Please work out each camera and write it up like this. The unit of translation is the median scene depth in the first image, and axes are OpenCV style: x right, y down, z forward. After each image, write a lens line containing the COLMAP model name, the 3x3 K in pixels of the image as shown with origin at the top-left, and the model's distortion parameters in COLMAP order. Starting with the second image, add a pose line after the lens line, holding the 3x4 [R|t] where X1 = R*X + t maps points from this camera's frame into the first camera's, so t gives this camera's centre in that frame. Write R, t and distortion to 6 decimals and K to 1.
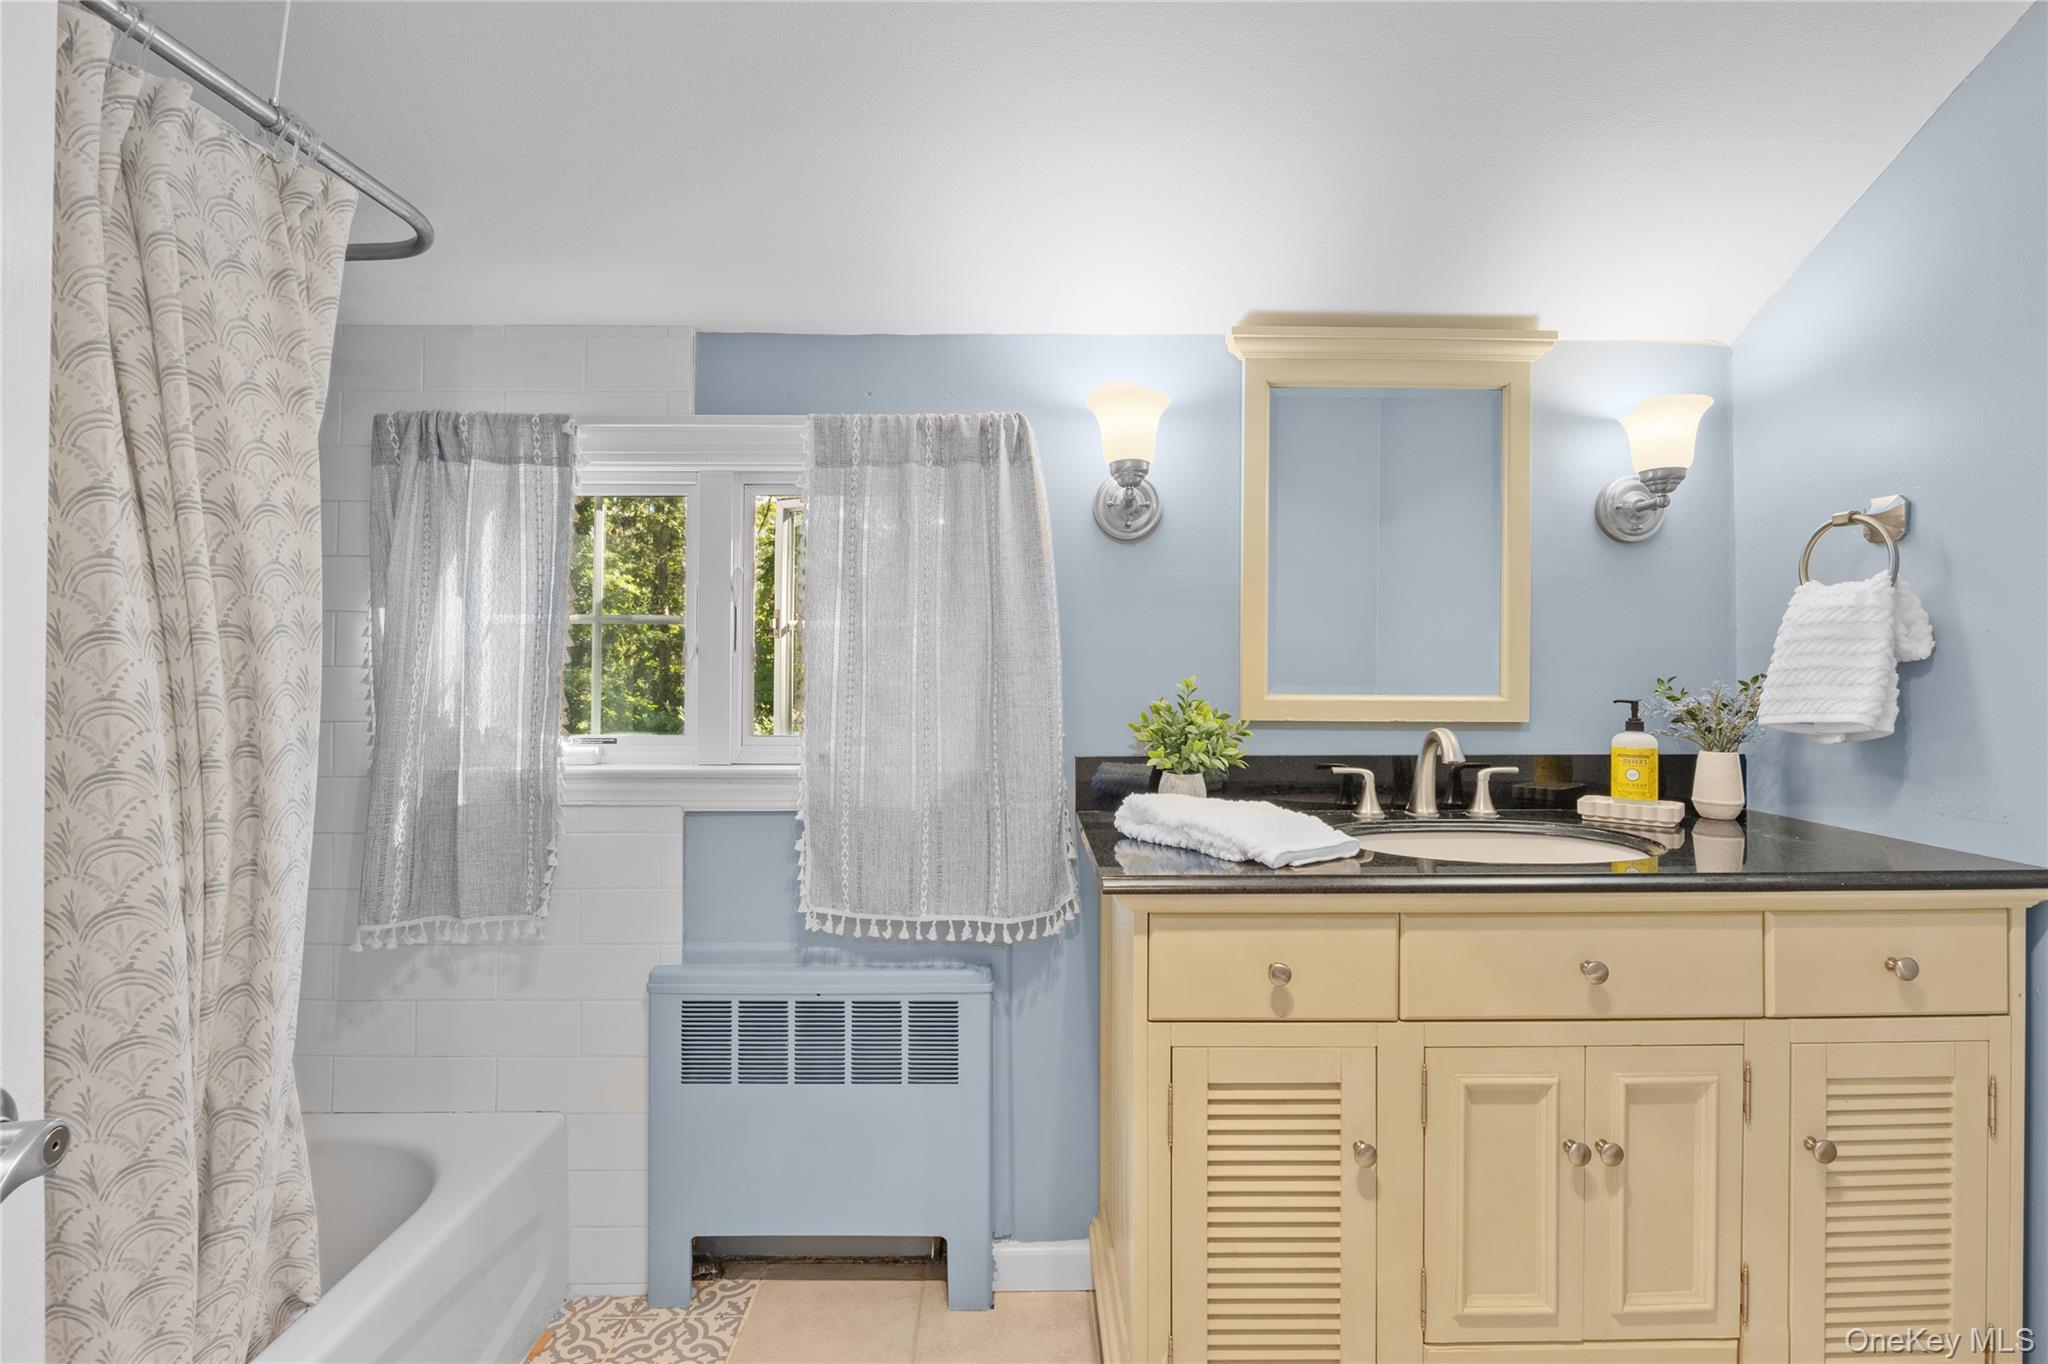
lens RADIAL K [[914.7, 0, 1039.7], [0, 914.7, 671.2], [0, 0, 1]] dist [-0.003990, -0.000439]
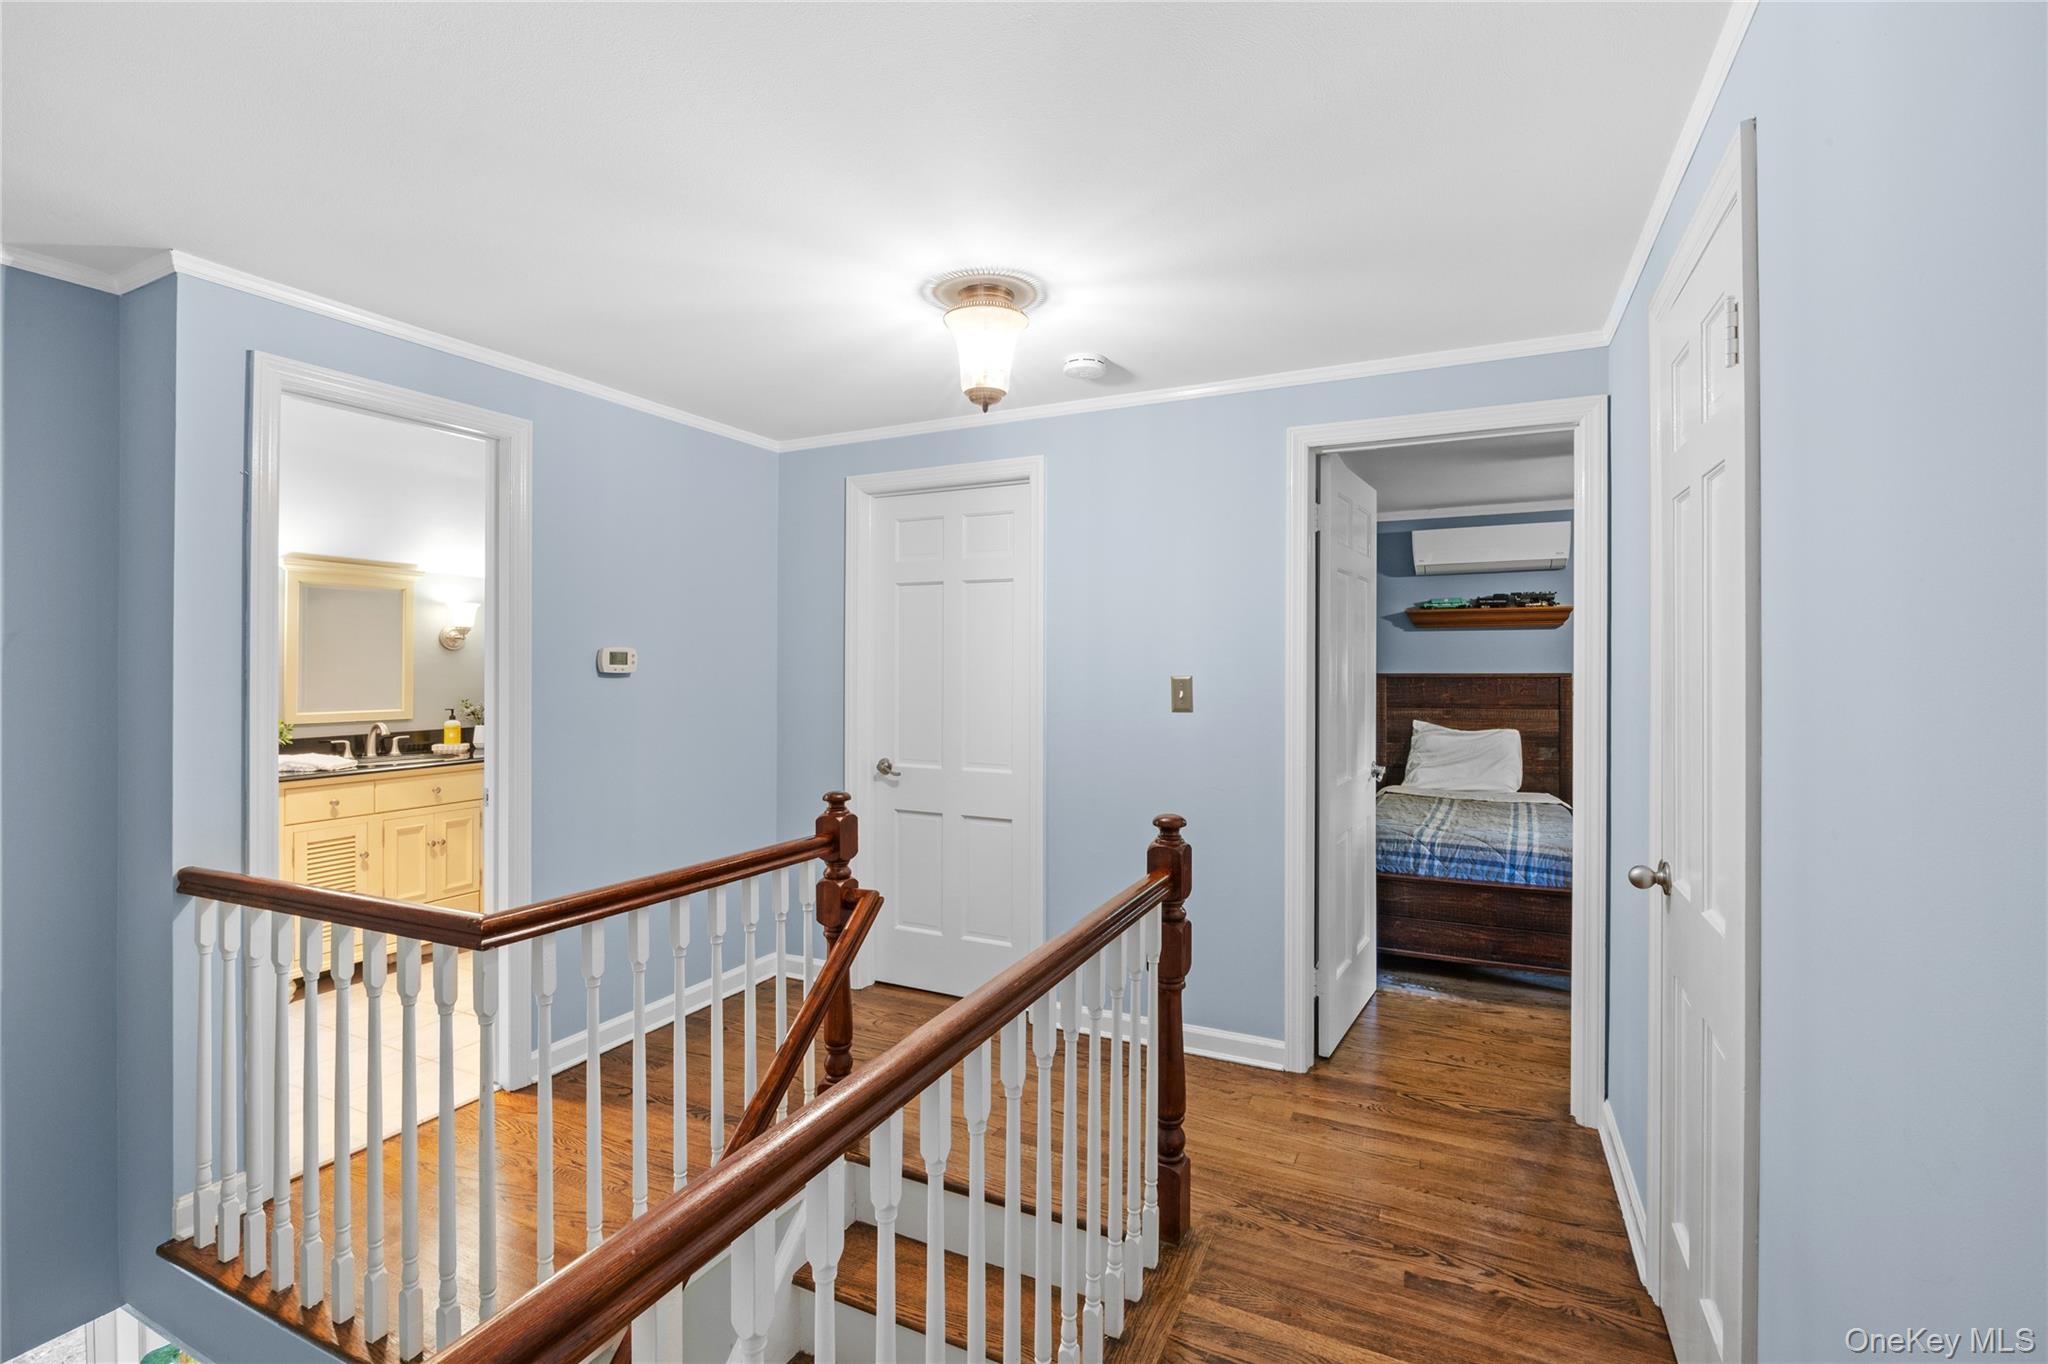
lens RADIAL K [[914.7, 0, 1038.7], [0, 914.7, 666.2], [0, 0, 1]] dist [-0.003990, -0.000439]
pose [[0.436001, -0.002197, 0.899944, -1.120455], [-0.006879, 0.999960, 0.005774, -0.131368], [-0.899920, -0.008708, 0.435968, -1.896335]]
